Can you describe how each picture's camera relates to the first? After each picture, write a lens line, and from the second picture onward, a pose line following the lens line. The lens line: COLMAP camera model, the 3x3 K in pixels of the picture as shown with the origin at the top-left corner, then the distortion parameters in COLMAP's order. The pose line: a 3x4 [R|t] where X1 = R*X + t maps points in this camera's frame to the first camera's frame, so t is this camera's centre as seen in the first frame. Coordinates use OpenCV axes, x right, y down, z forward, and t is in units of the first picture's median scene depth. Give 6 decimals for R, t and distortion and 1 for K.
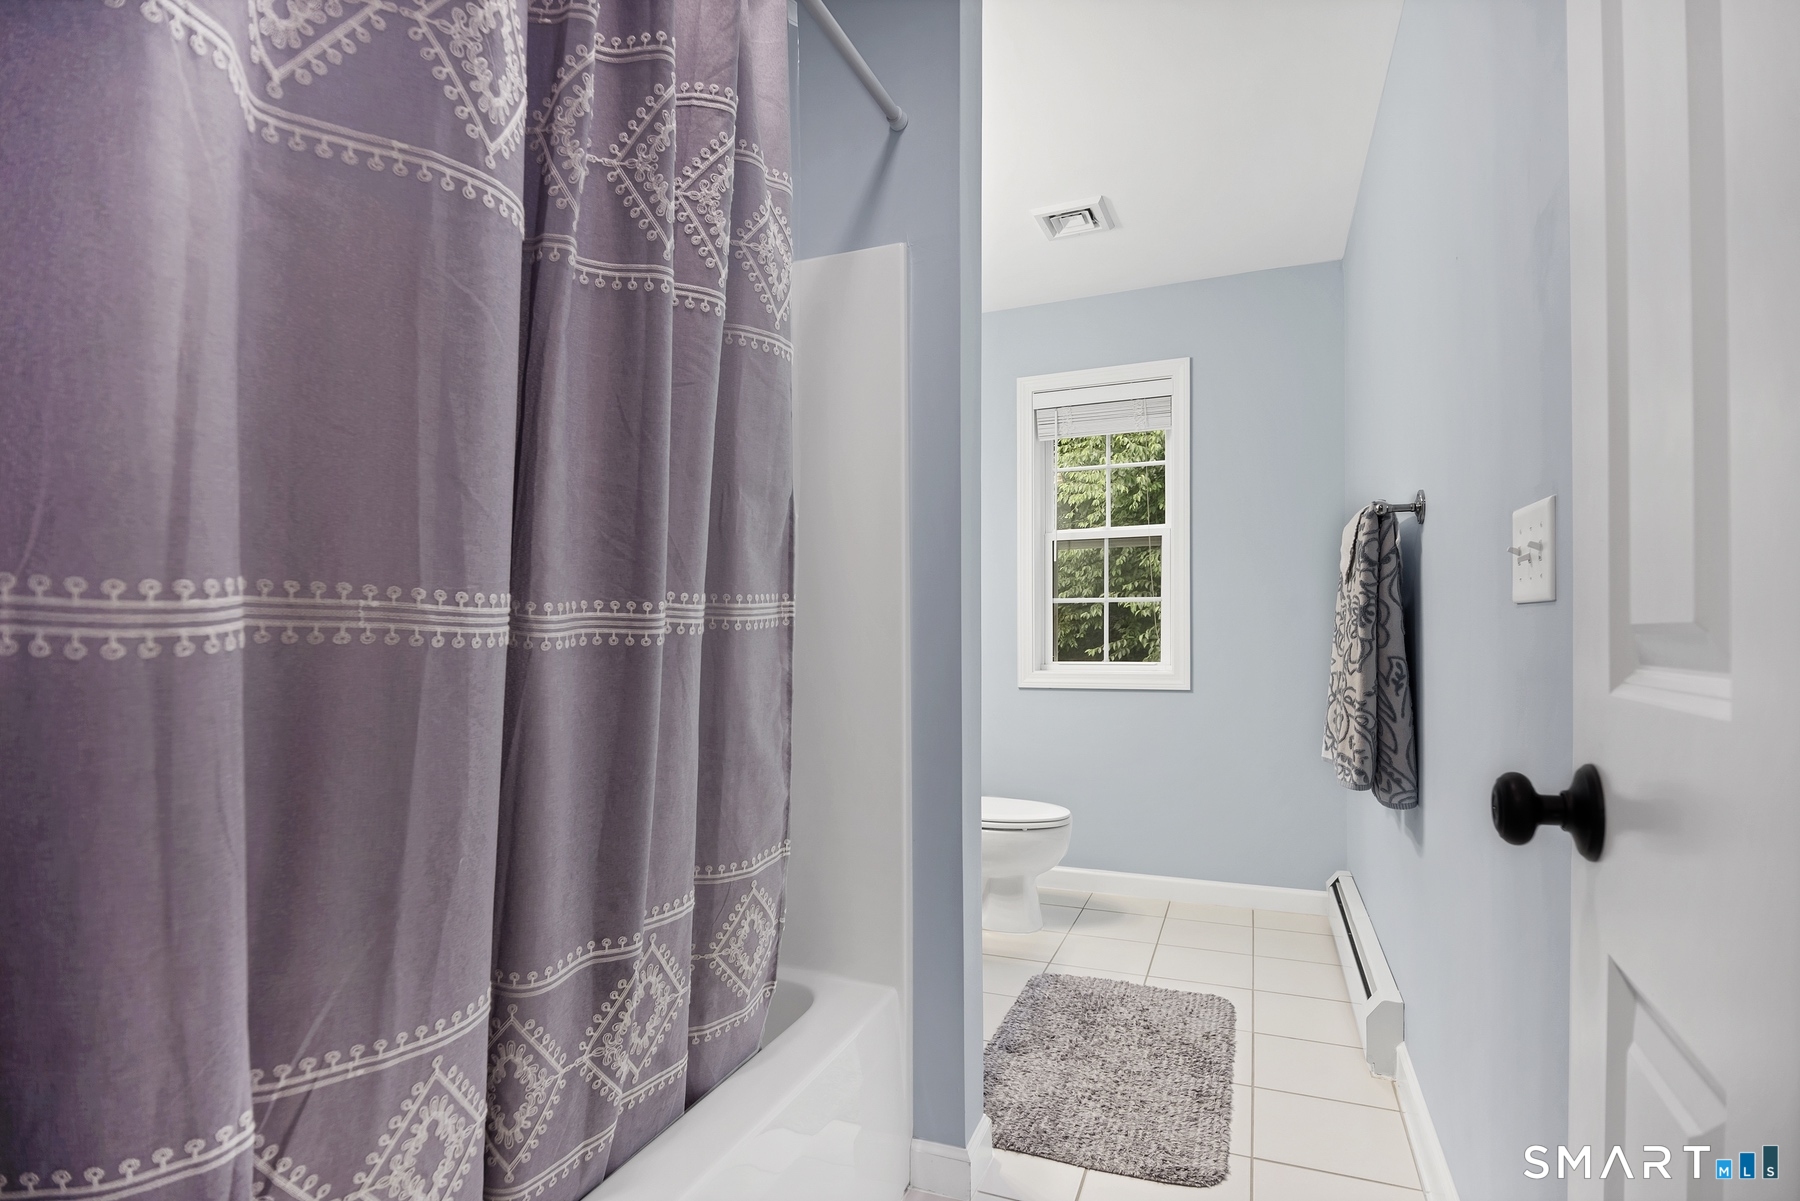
lens RADIAL K [[896.7, 0, 900.9], [0, 896.7, 613.3], [0, 0, 1]] dist [-0.004826, -0.005583]
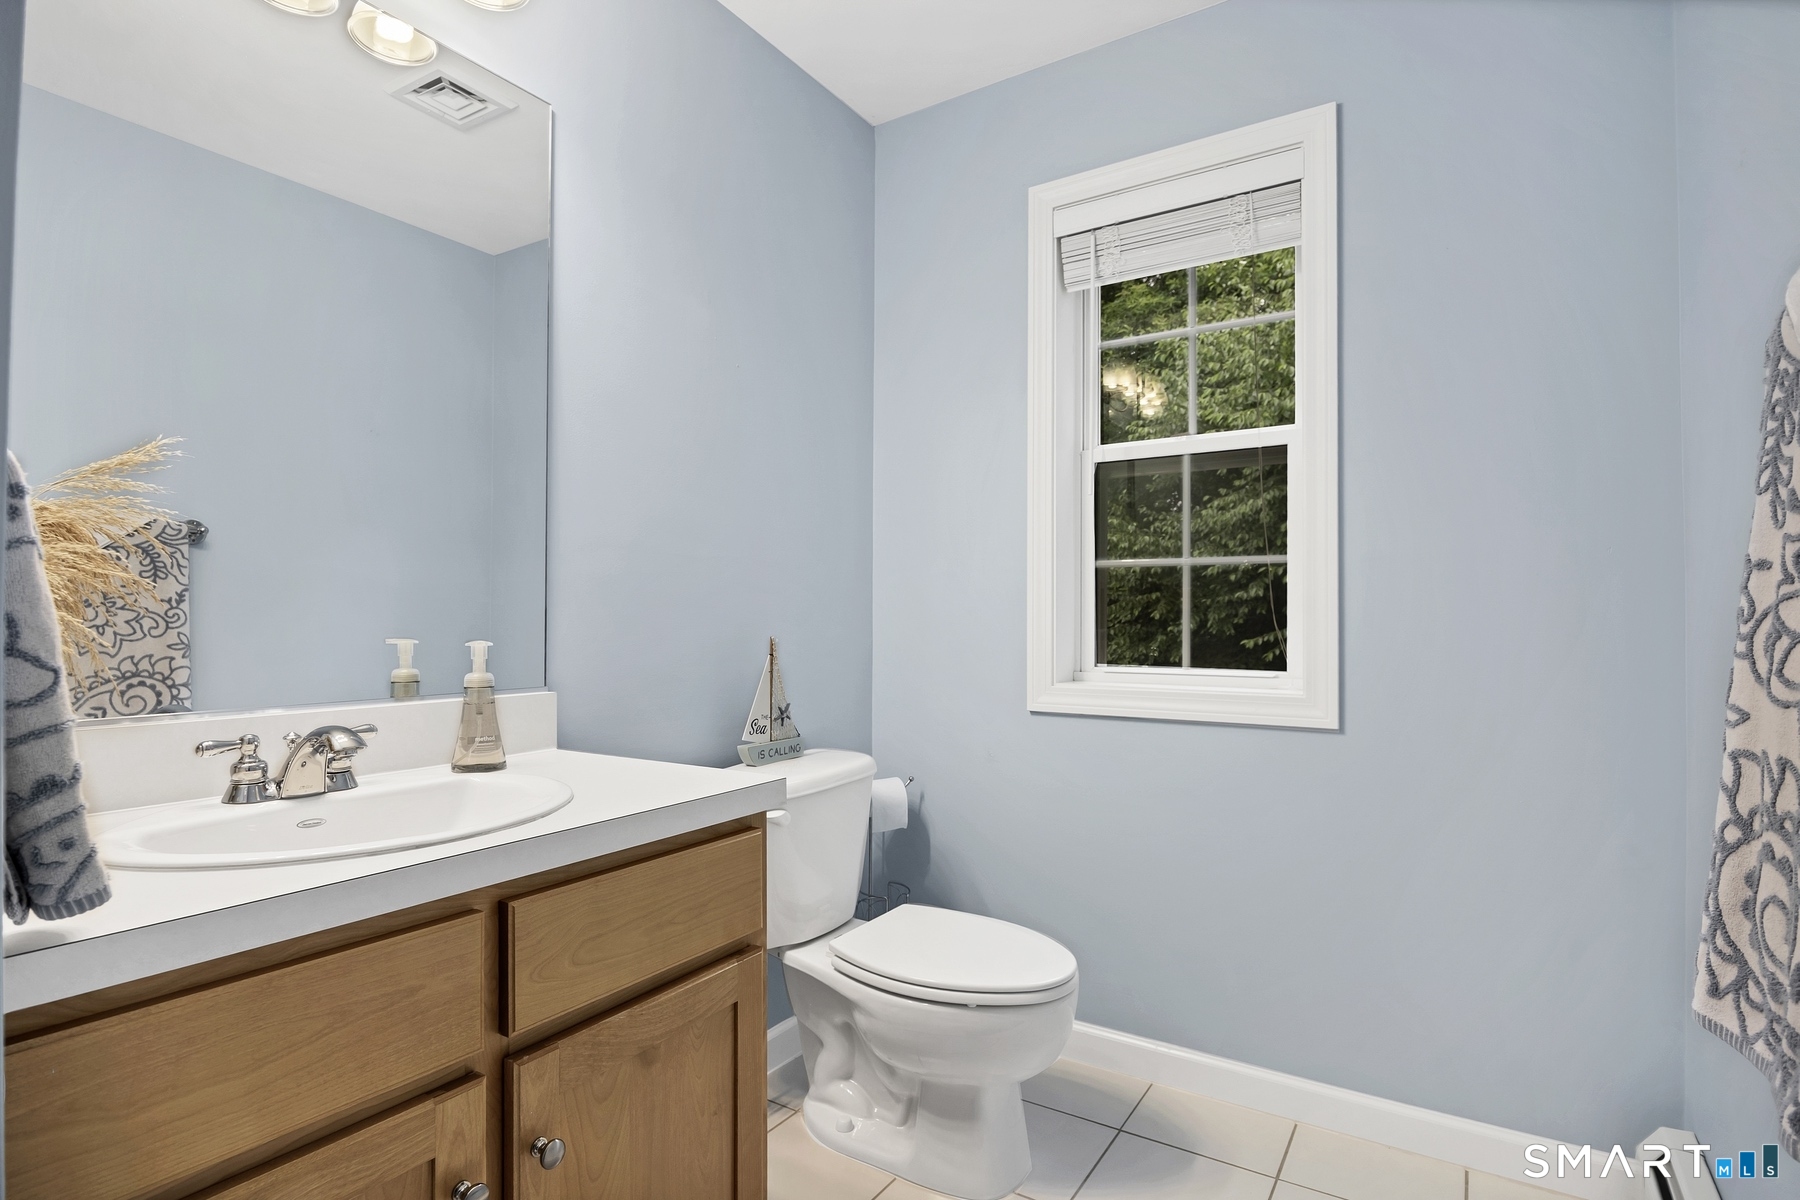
lens RADIAL K [[896.7, 0, 898.7], [0, 896.7, 599.9], [0, 0, 1]] dist [-0.004826, -0.005583]
pose [[0.980307, -0.000840, -0.197477, 0.162247], [0.001484, 0.999994, 0.003112, 0.007495], [0.197474, -0.003344, 0.980302, 0.404836]]
